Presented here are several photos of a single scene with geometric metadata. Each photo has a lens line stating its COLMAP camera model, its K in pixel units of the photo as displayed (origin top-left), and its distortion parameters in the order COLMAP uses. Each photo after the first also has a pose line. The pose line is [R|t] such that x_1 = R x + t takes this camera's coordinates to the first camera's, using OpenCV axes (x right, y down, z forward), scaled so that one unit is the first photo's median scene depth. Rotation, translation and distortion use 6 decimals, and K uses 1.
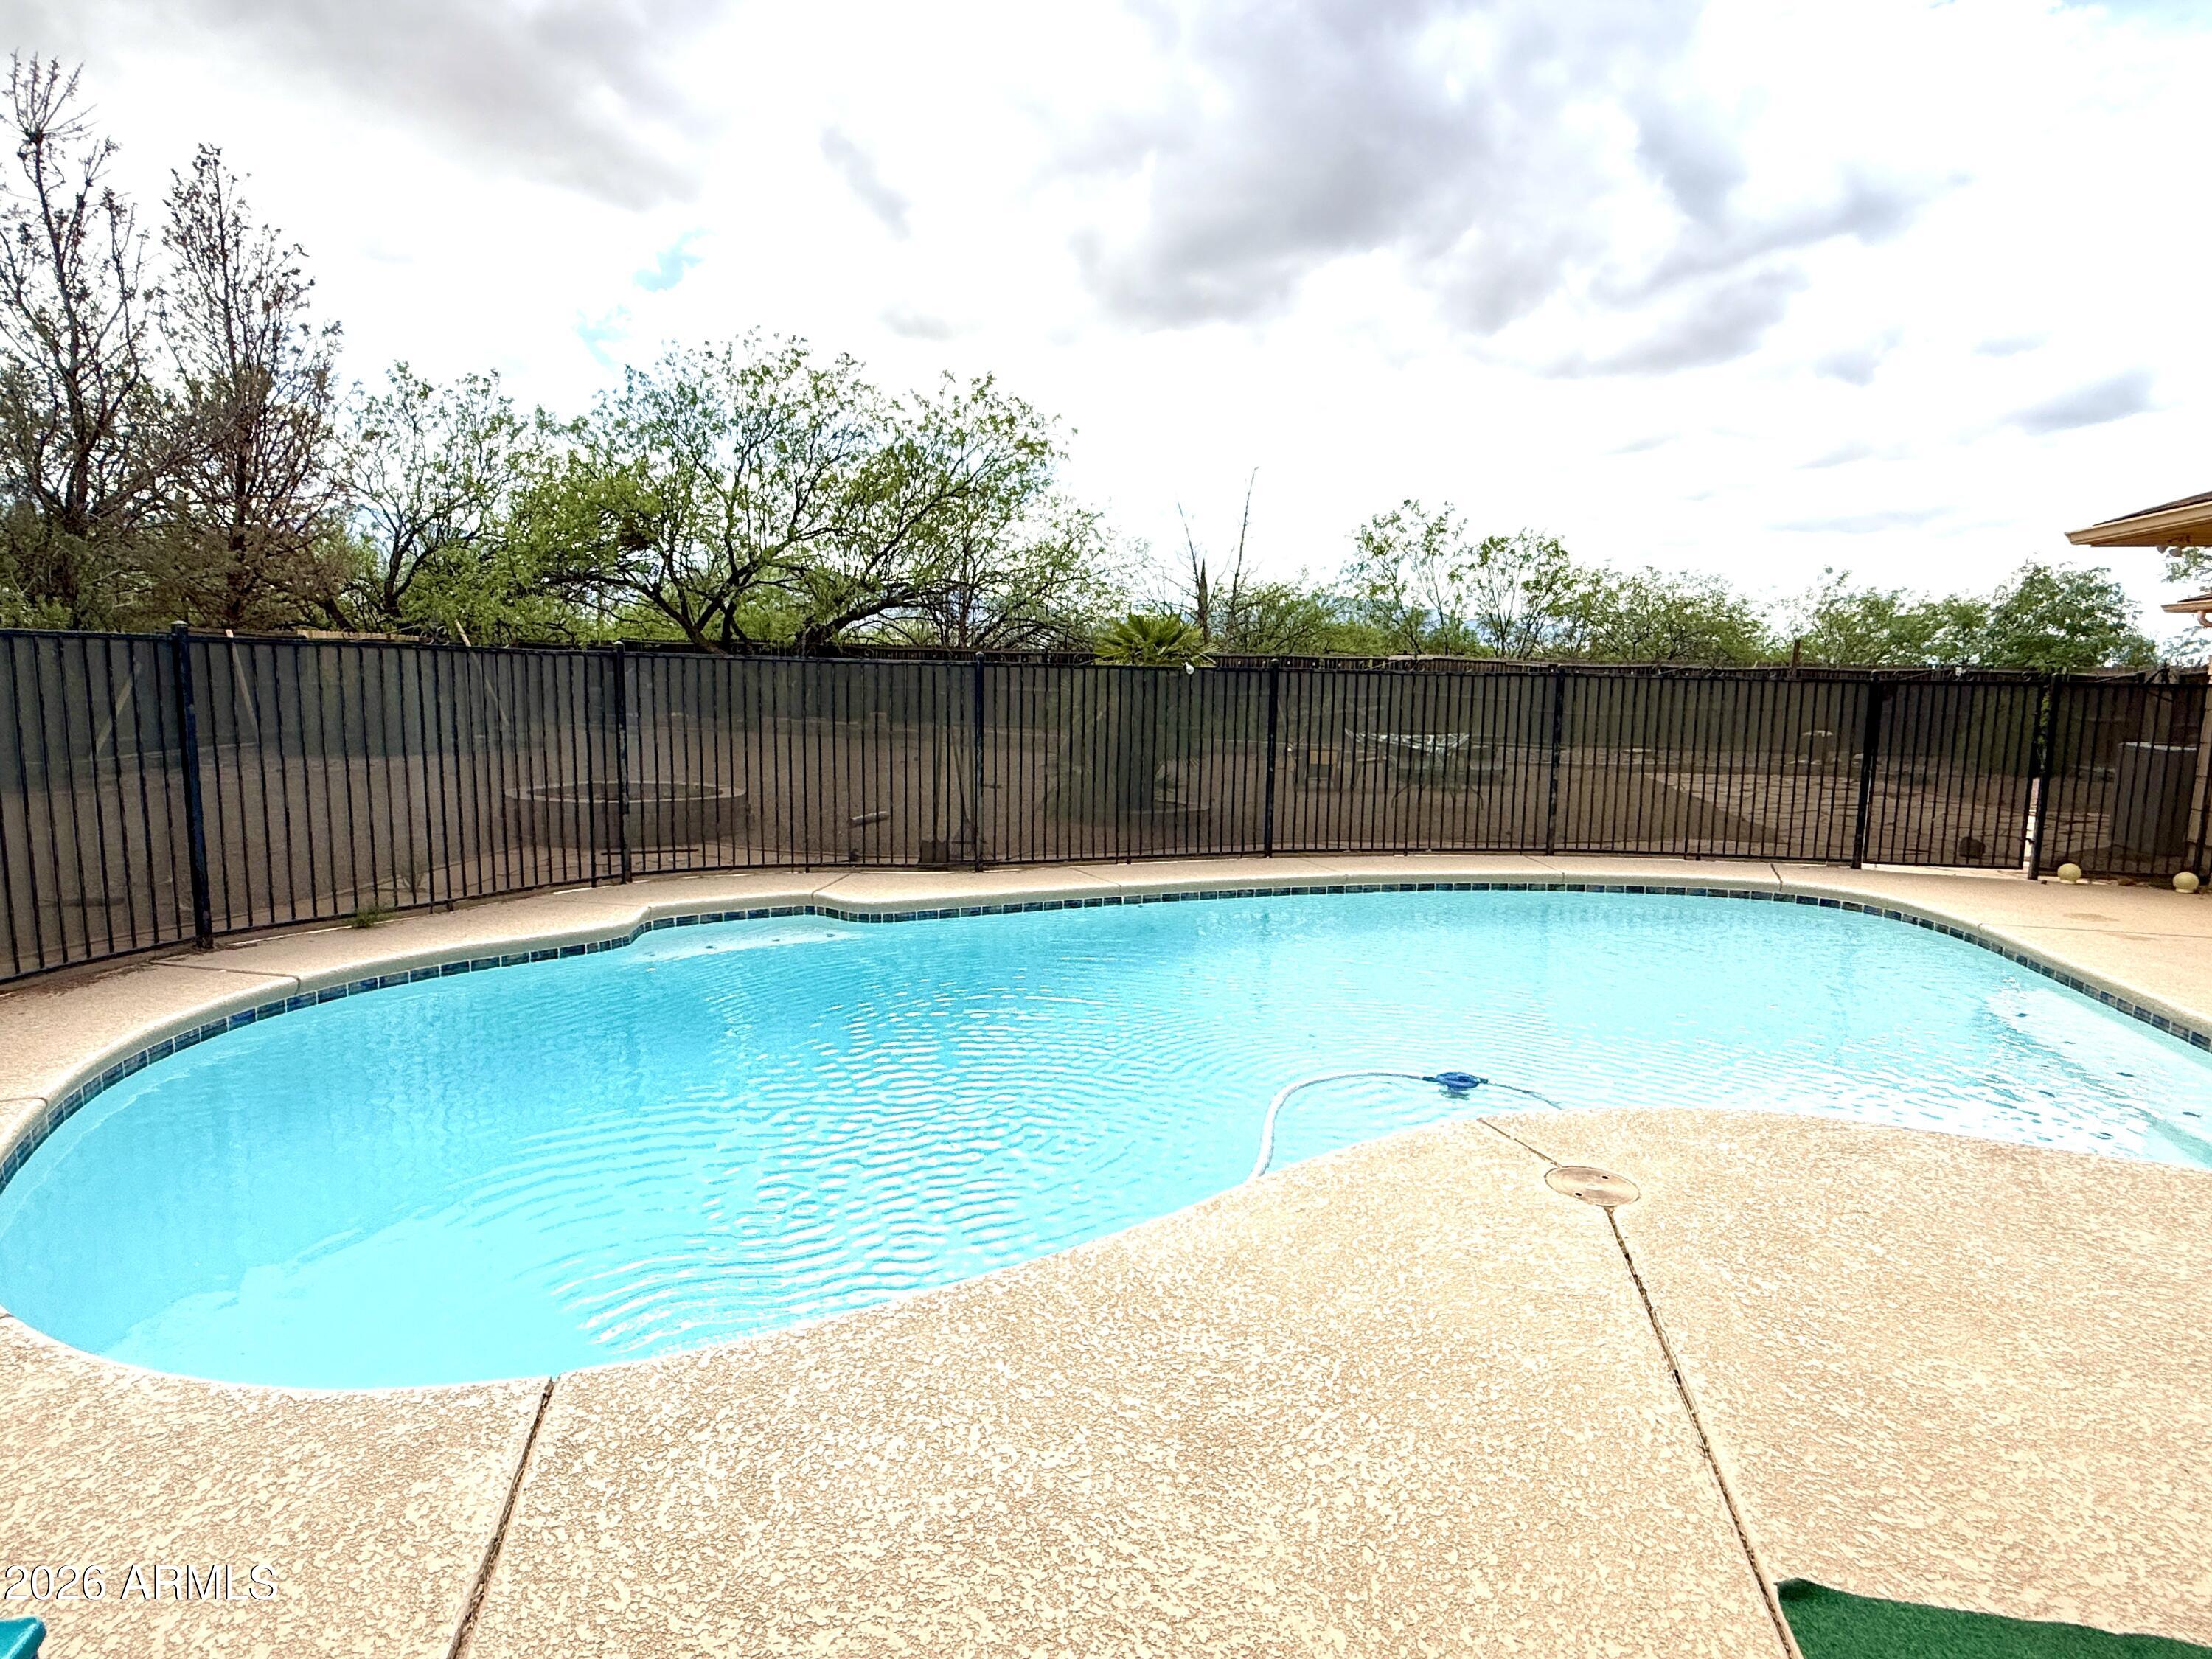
lens RADIAL K [[1190.9, 0, 1106.0], [0, 1190.9, 829.5], [0, 0, 1]] dist [-0.000699, 0.002329]
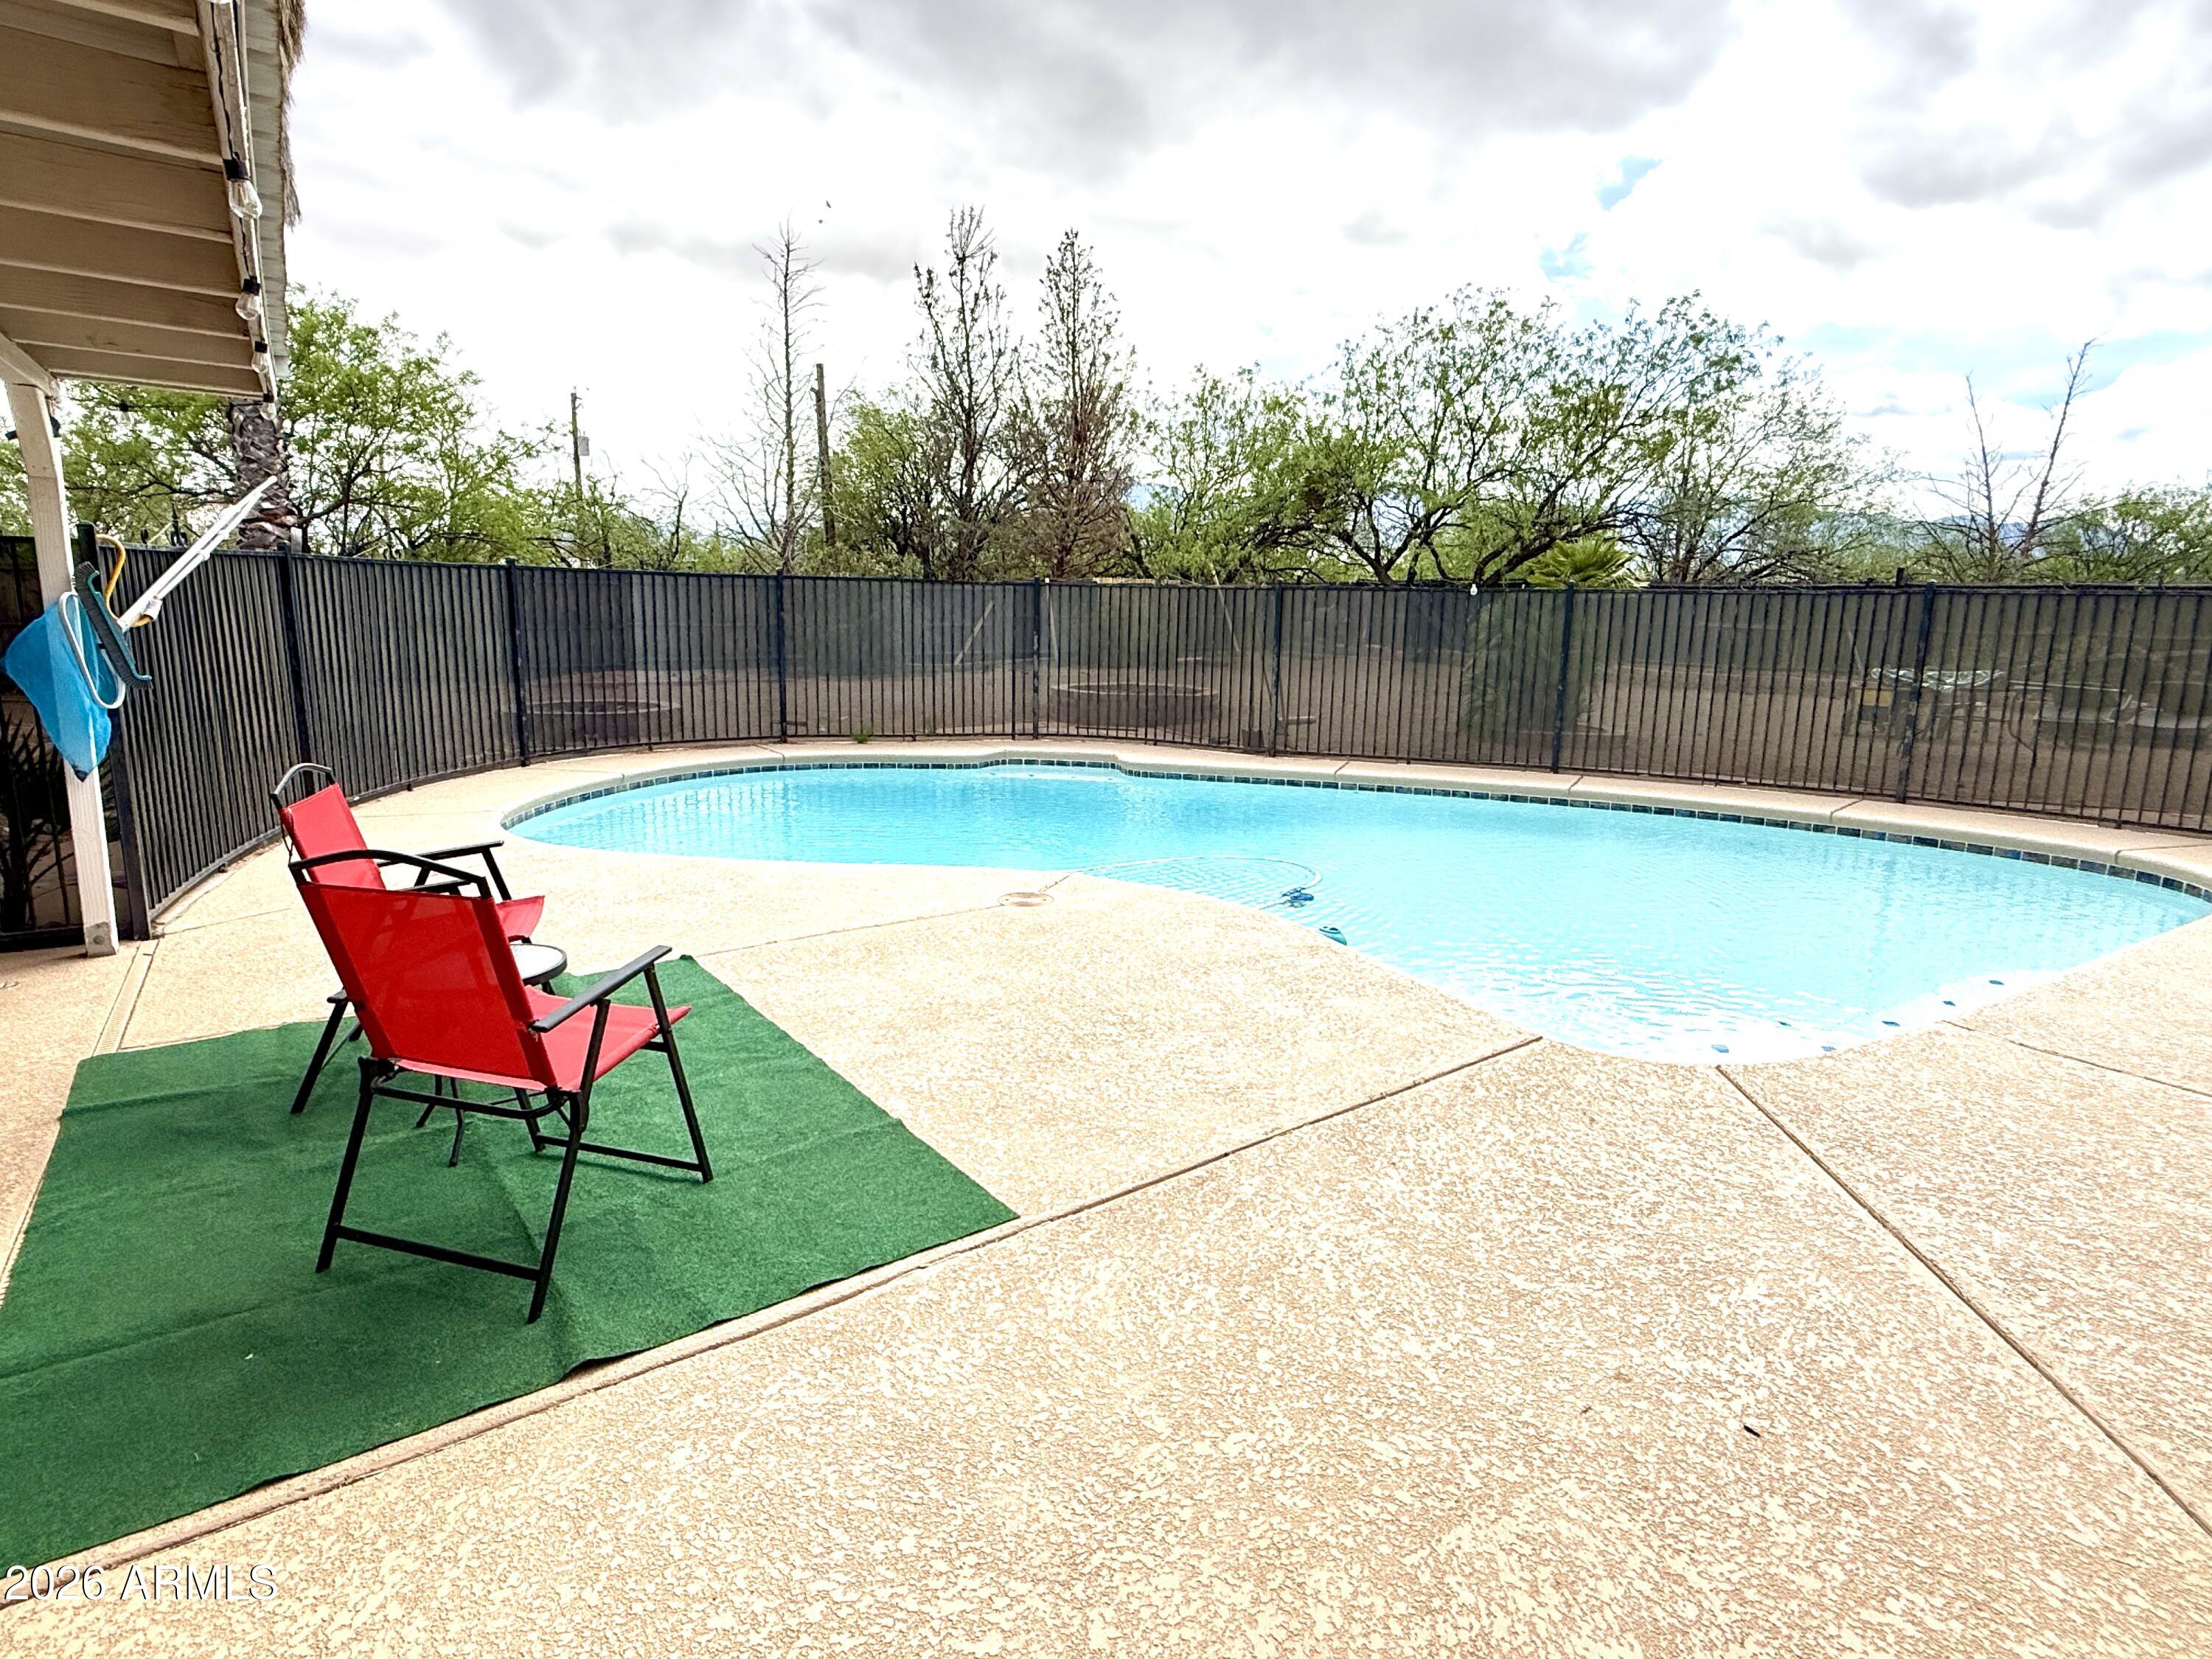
lens RADIAL K [[1190.9, 0, 1106.0], [0, 1190.9, 829.5], [0, 0, 1]] dist [-0.000699, 0.002329]
pose [[0.738615, 0.120139, -0.663335, 0.532889], [-0.089814, 0.992757, 0.079796, 0.023800], [0.668117, 0.000638, 0.744056, -0.041365]]
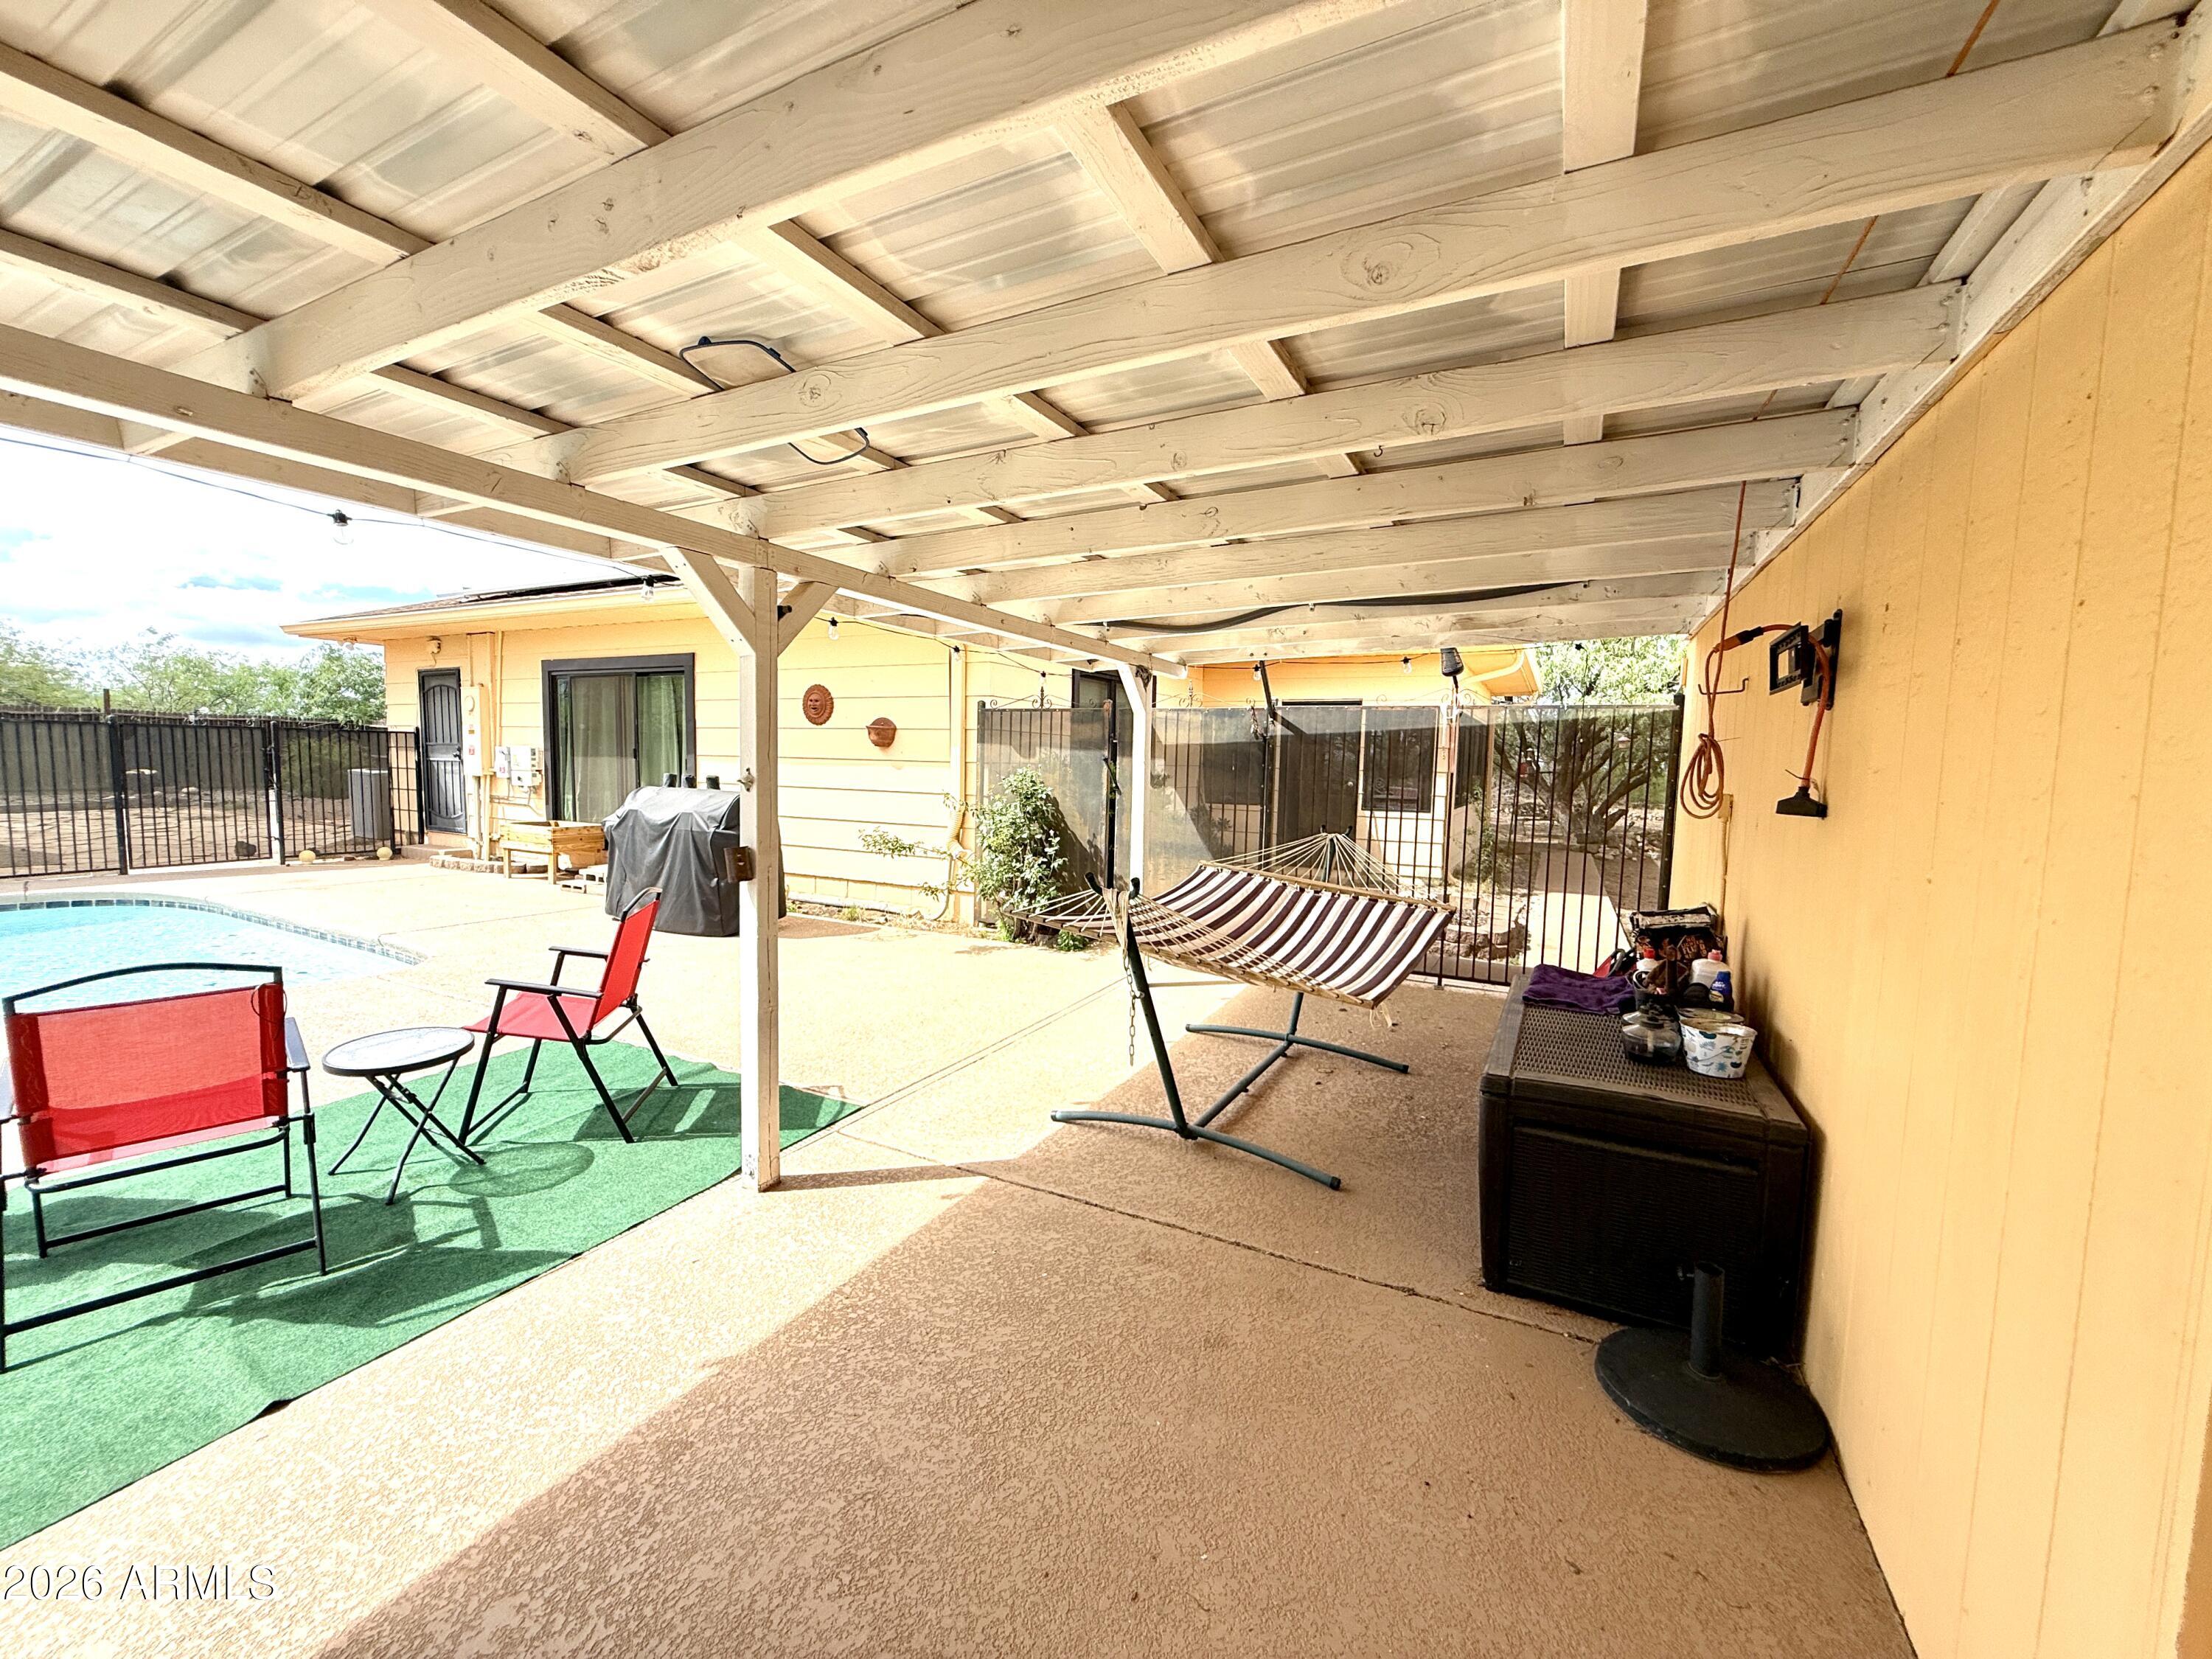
lens RADIAL K [[876.8, 0, 1099.4], [0, 876.8, 833.9], [0, 0, 1]] dist [-0.000287, -0.000338]
pose [[0.258948, -0.091580, 0.961540, 0.016388], [0.099674, 0.992714, 0.067707, 0.029891], [-0.960735, 0.078308, 0.266189, -0.222423]]
